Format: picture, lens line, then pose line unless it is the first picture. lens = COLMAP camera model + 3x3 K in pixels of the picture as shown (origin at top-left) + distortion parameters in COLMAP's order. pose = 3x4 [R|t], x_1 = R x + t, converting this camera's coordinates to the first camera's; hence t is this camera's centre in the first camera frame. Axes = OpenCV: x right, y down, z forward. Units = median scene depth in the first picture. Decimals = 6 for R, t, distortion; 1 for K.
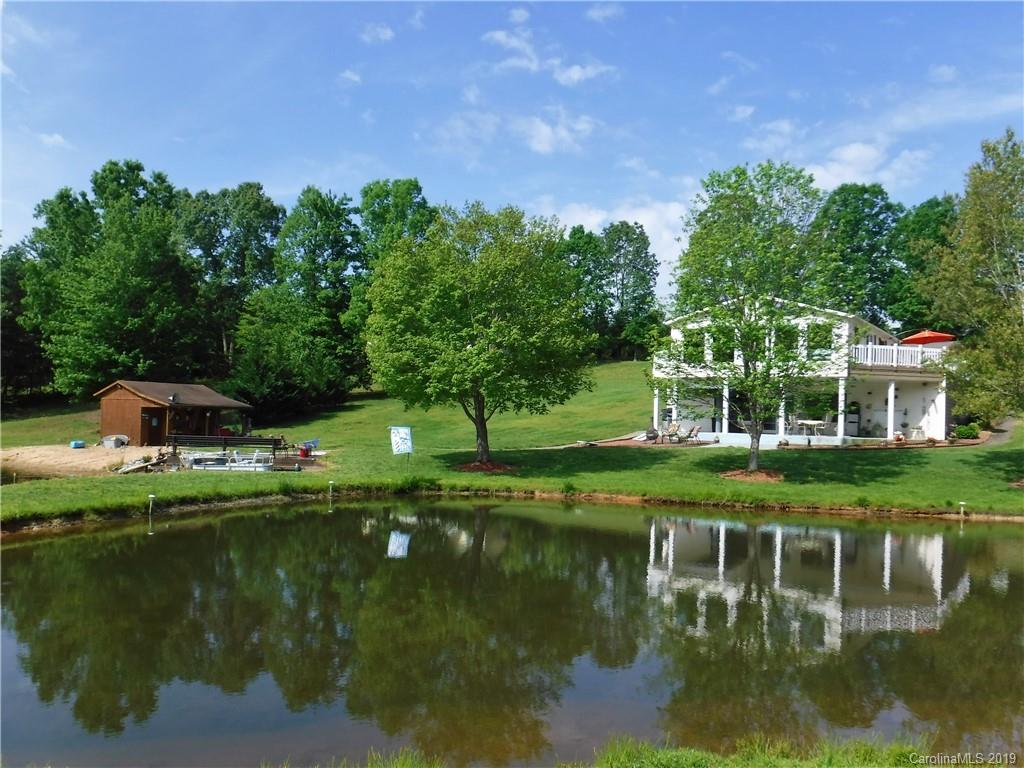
lens RADIAL K [[769.2, 0, 512.0], [0, 769.2, 384.0], [0, 0, 1]] dist [-0.118504, 0.032784]
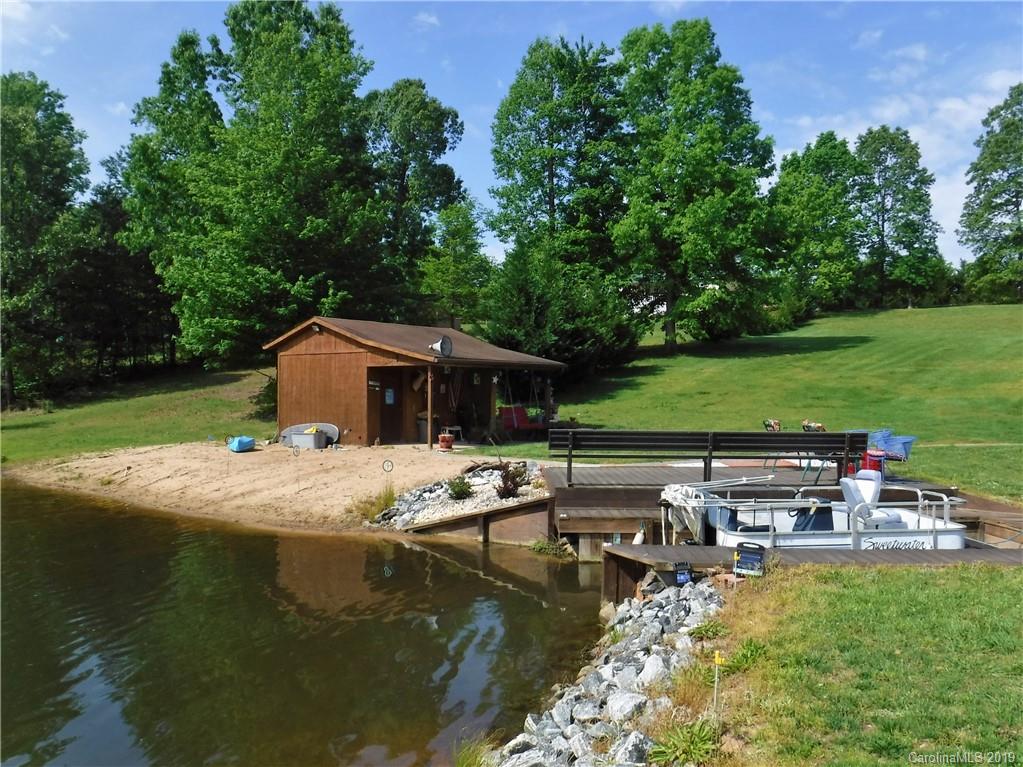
lens RADIAL K [[768.4, 0, 511.5], [0, 768.4, 383.5], [0, 0, 1]] dist [-0.118504, 0.032784]
pose [[0.994668, -0.017010, -0.101717, -0.294668], [0.020446, 0.999252, 0.032832, 0.022818], [0.101083, -0.034737, 0.994271, 0.424589]]
